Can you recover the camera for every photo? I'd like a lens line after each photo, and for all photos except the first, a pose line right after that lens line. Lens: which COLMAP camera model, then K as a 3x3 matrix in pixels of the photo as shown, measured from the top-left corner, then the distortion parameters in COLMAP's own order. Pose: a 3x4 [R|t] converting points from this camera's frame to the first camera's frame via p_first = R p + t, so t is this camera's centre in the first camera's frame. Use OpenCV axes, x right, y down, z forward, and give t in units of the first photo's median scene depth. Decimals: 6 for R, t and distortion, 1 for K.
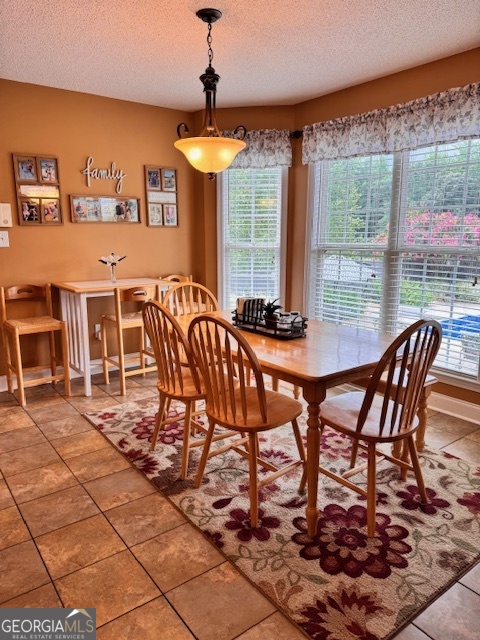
lens RADIAL K [[453.2, 0, 241.2], [0, 453.2, 321.4], [0, 0, 1]] dist [0.009658, -0.002961]
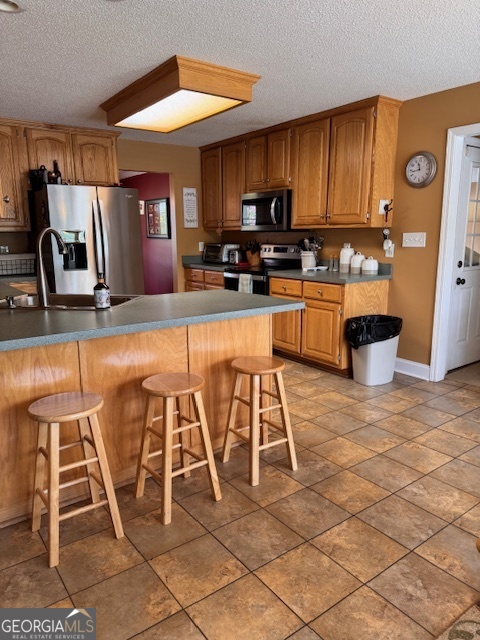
lens RADIAL K [[453.2, 0, 243.3], [0, 453.2, 316.4], [0, 0, 1]] dist [0.009658, -0.002961]
pose [[0.000956, 0.180188, -0.983632, 0.566024], [-0.188950, 0.965946, 0.176765, -0.142343], [0.981986, 0.185688, 0.034970, 0.631761]]
